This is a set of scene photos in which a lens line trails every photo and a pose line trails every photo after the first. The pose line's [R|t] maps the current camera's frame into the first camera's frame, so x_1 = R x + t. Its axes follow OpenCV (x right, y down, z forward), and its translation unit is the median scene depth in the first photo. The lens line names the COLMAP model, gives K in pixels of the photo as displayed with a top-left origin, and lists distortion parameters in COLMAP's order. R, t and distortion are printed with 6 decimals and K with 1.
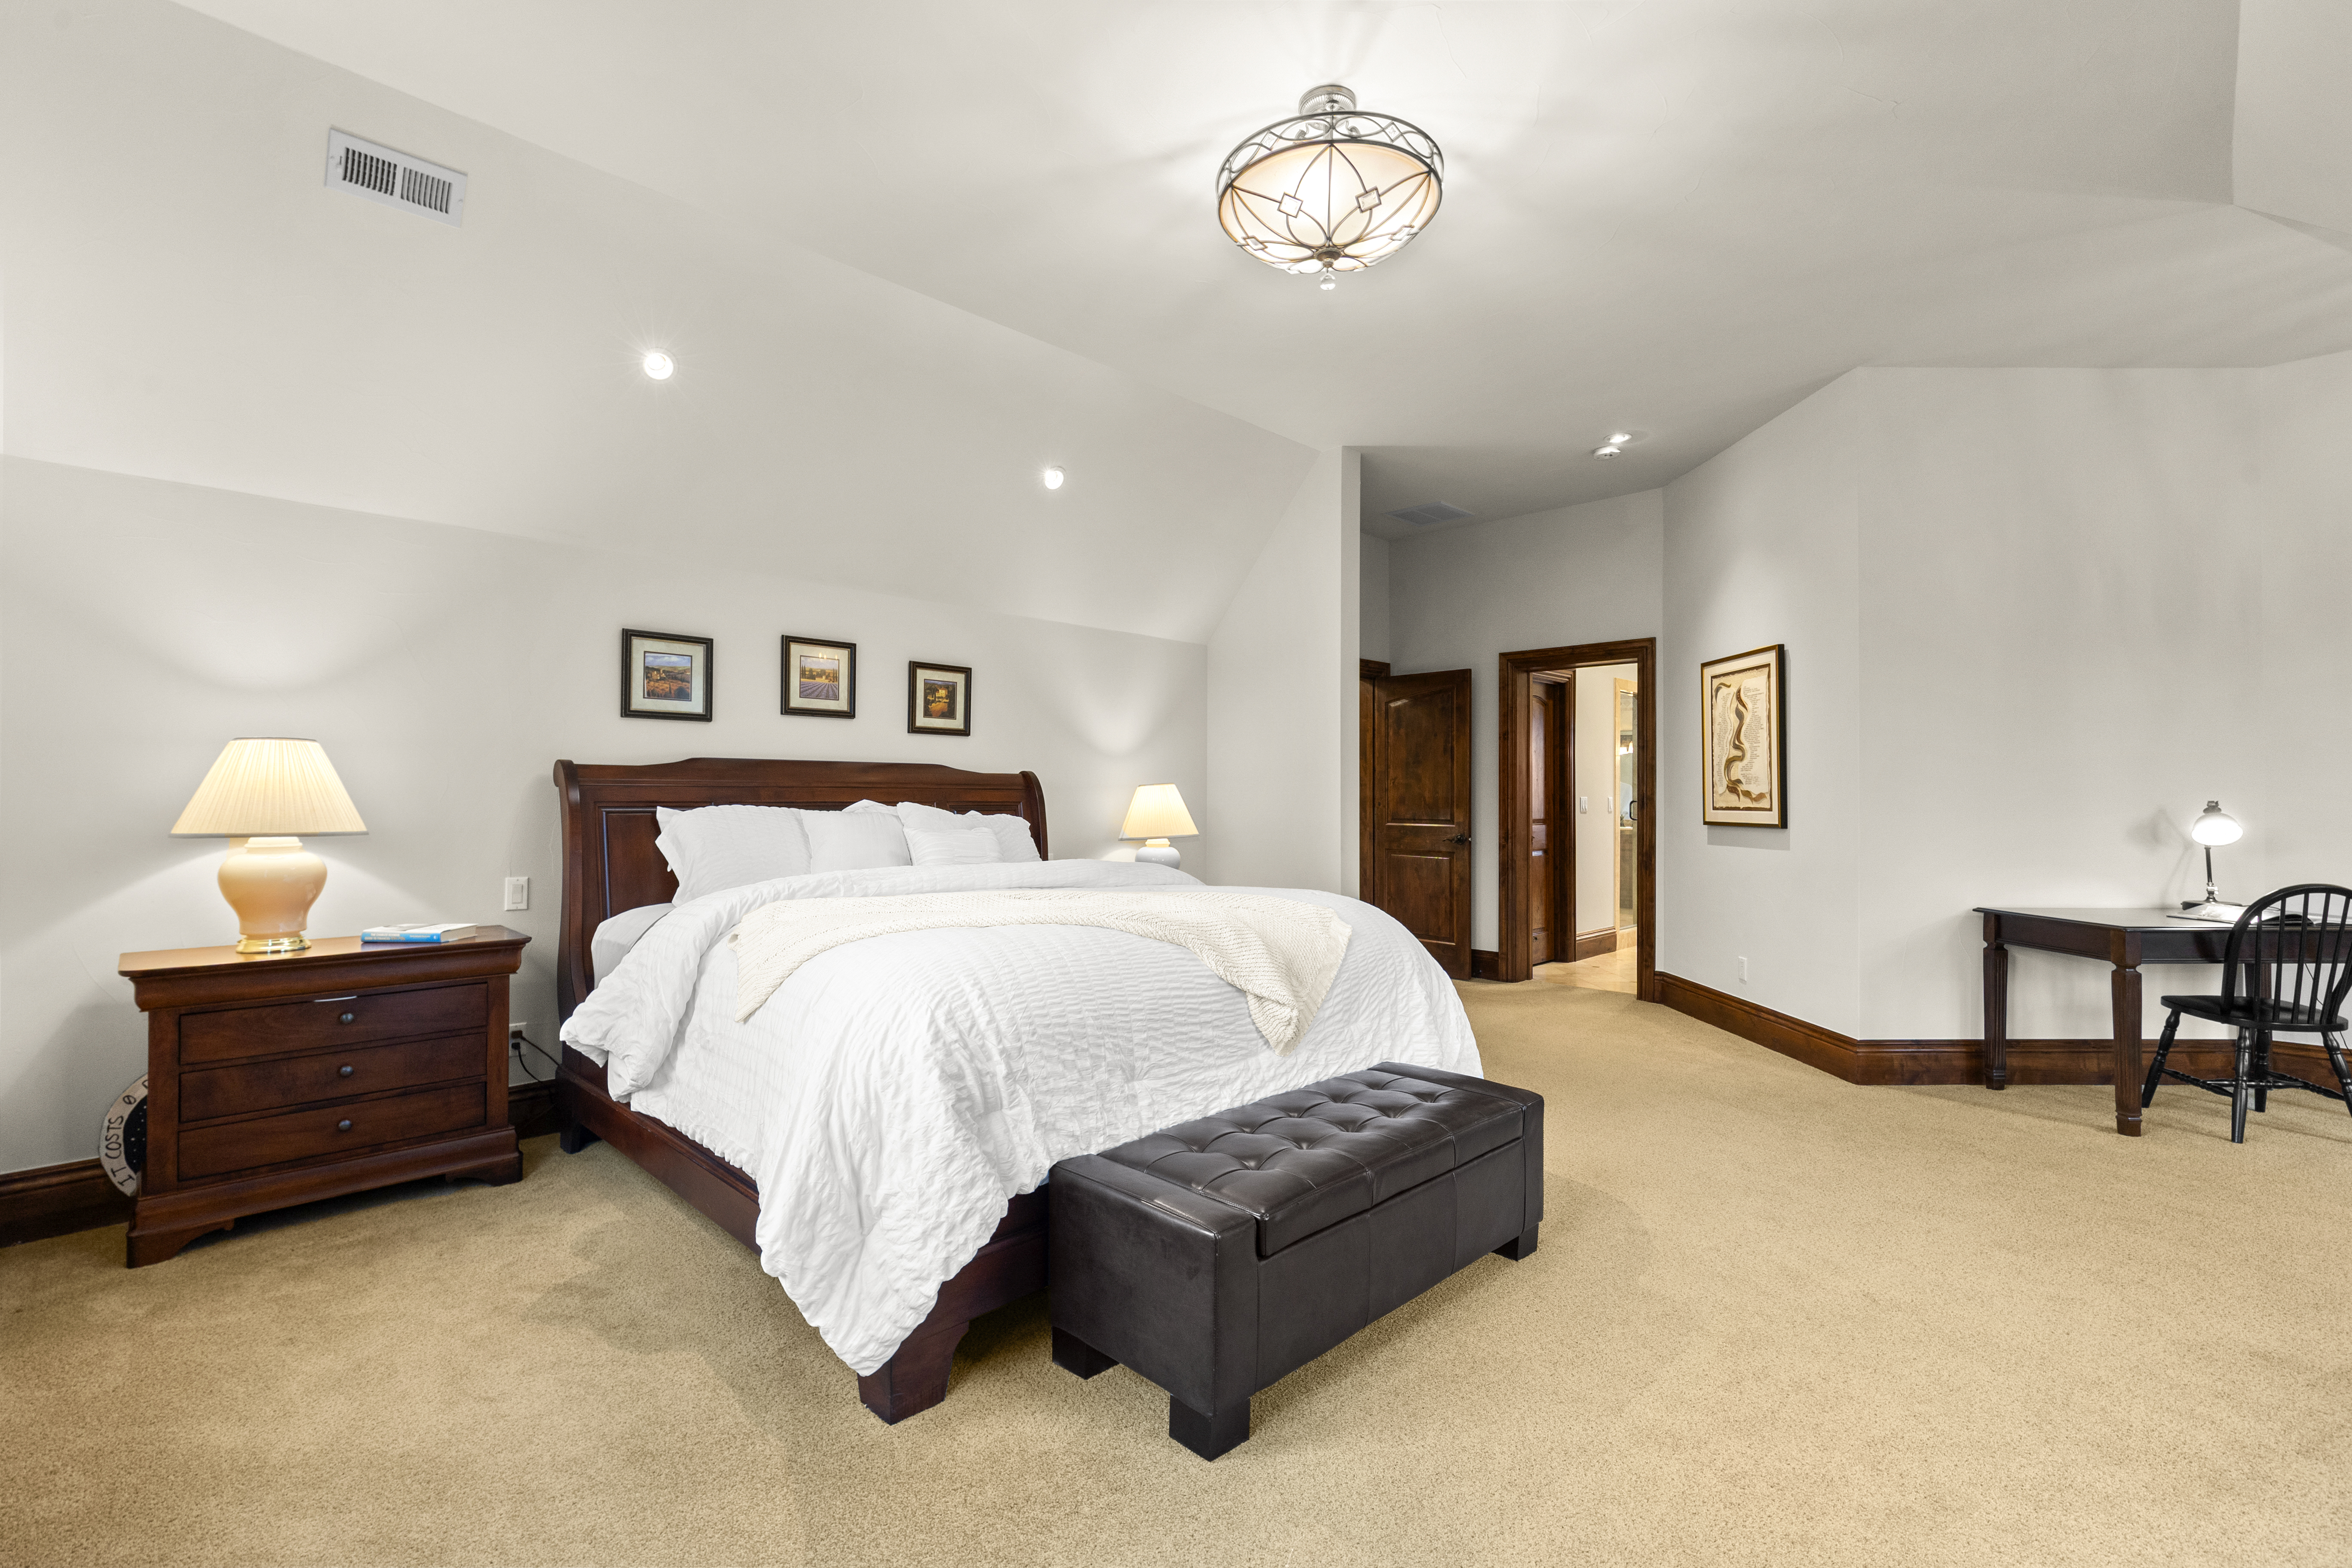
lens RADIAL K [[1059.3, 0, 1171.2], [0, 1059.3, 797.1], [0, 0, 1]] dist [0.000588, 0.000081]
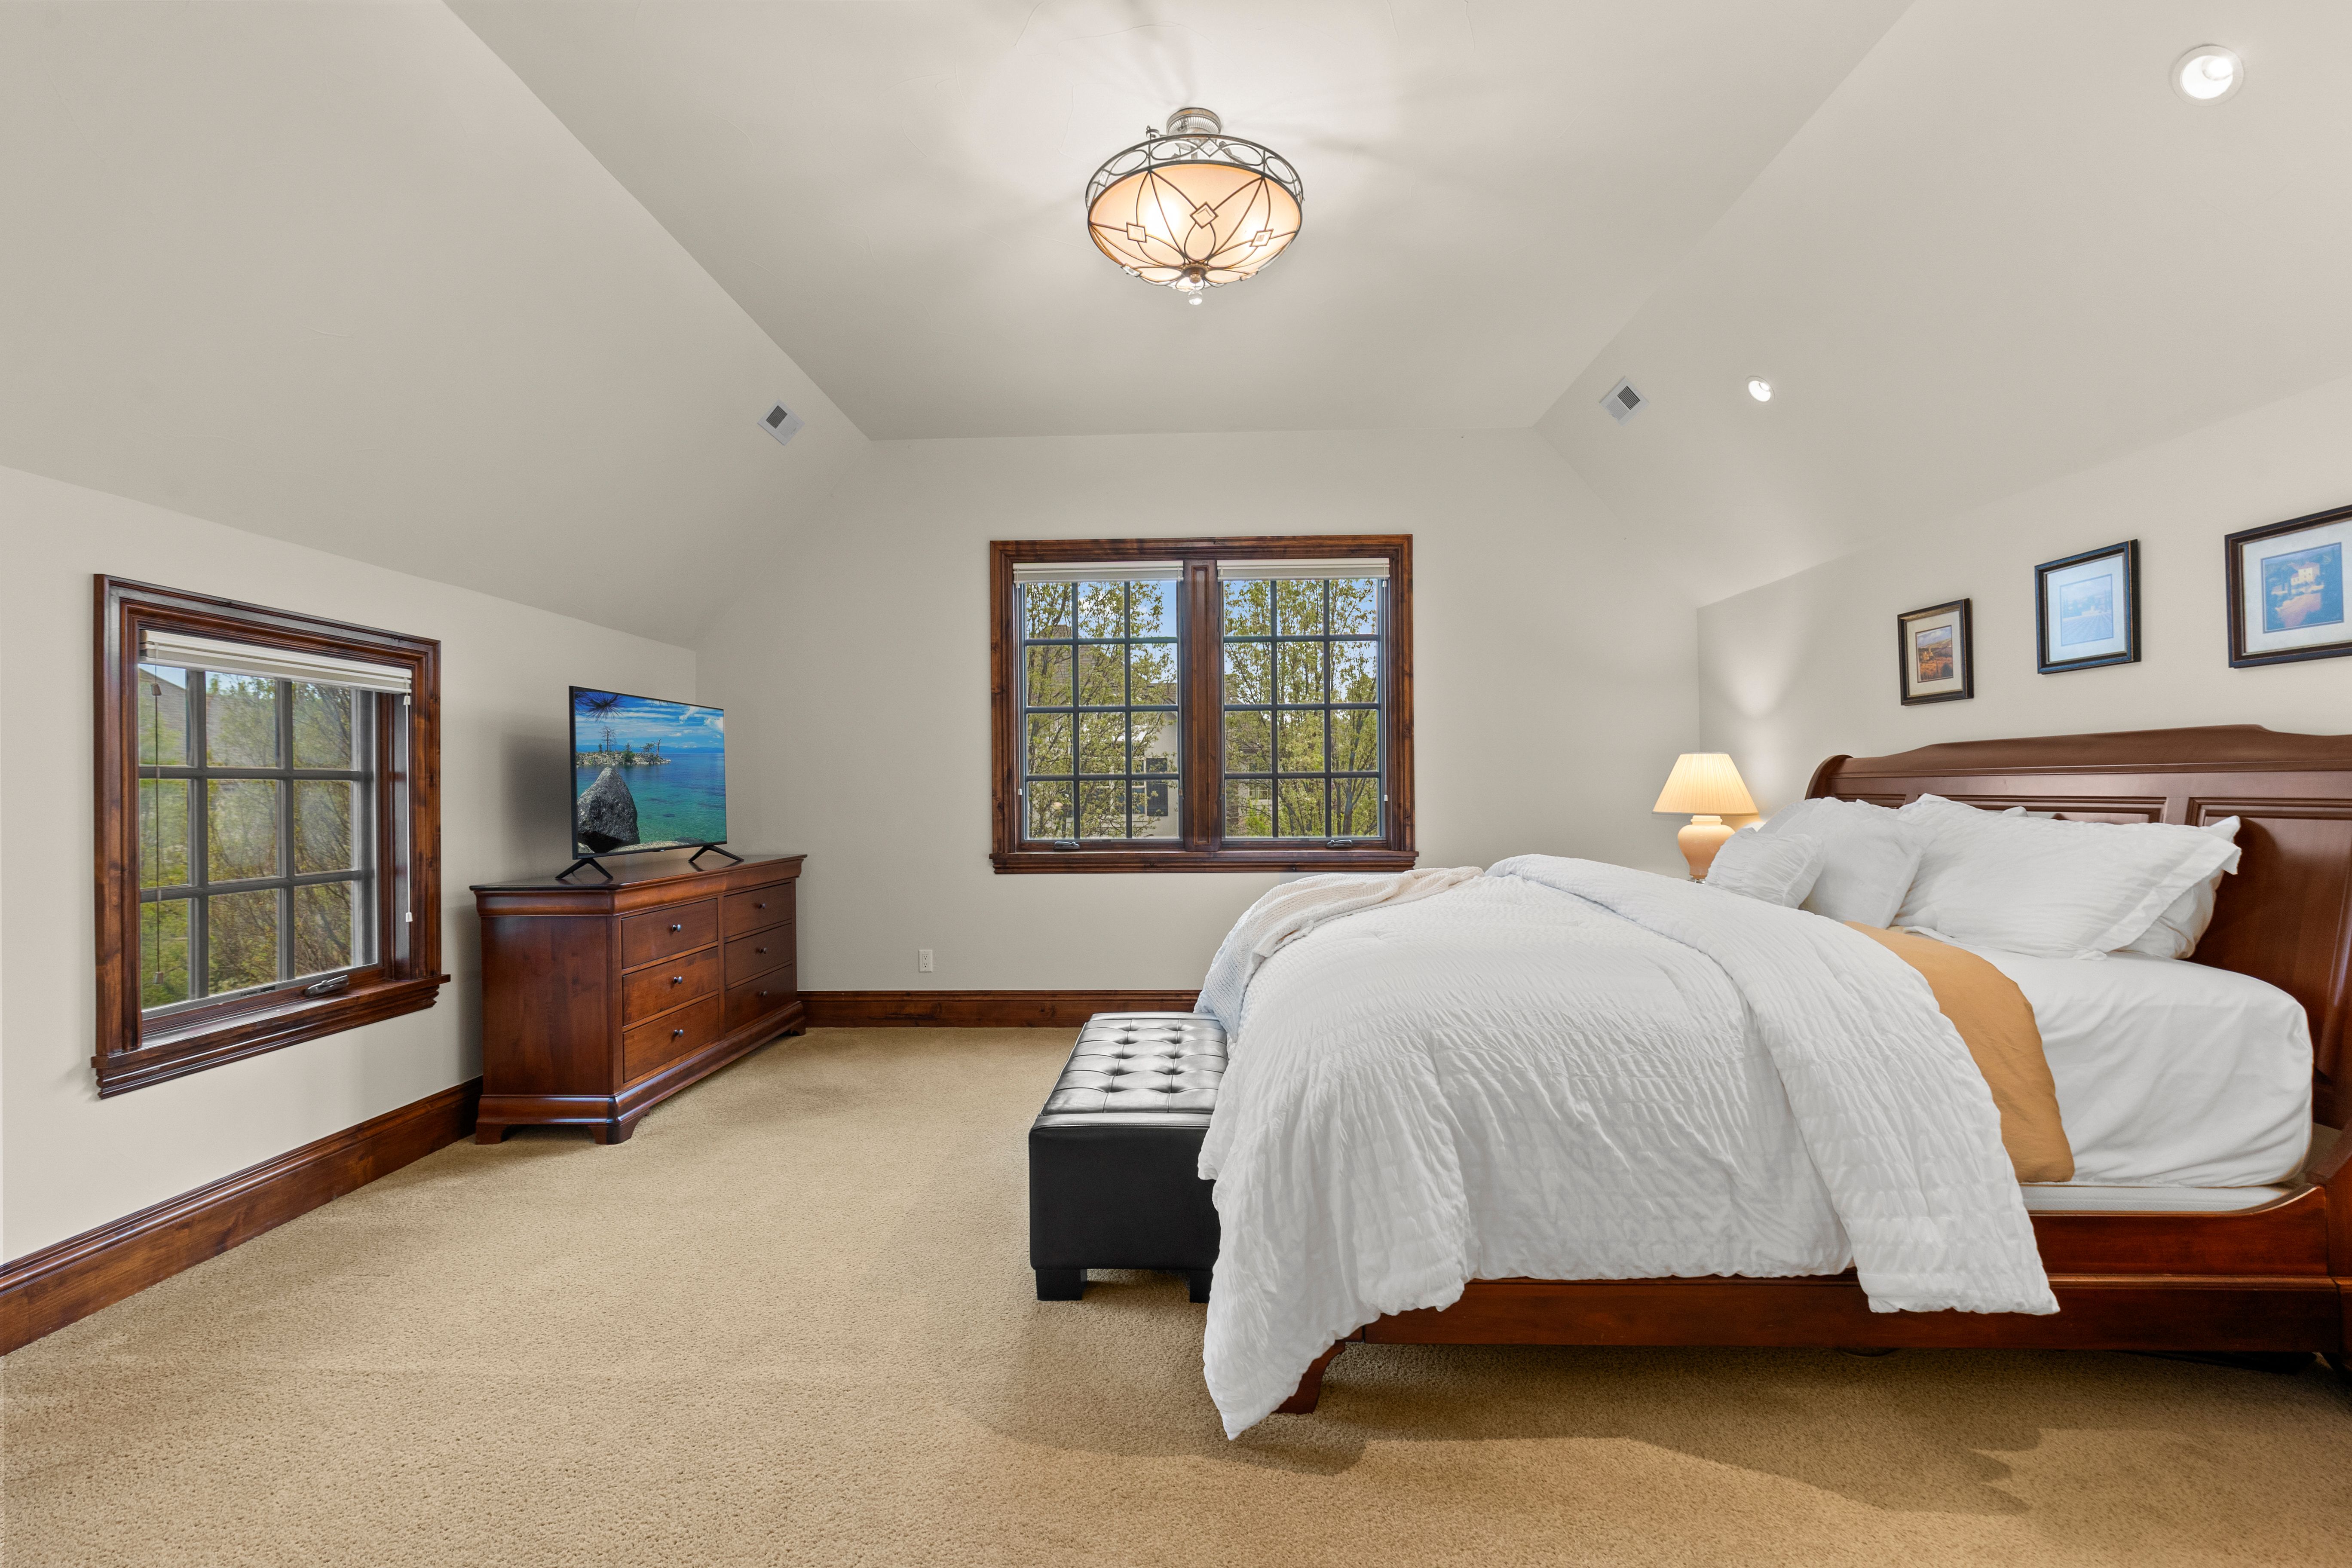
lens RADIAL K [[1059.3, 0, 1171.2], [0, 1059.3, 797.1], [0, 0, 1]] dist [0.000588, 0.000081]
pose [[-0.724192, 0.003798, -0.689588, 0.600343], [0.002559, 0.999993, 0.002819, 0.002179], [0.689593, 0.000277, -0.724197, 1.190292]]
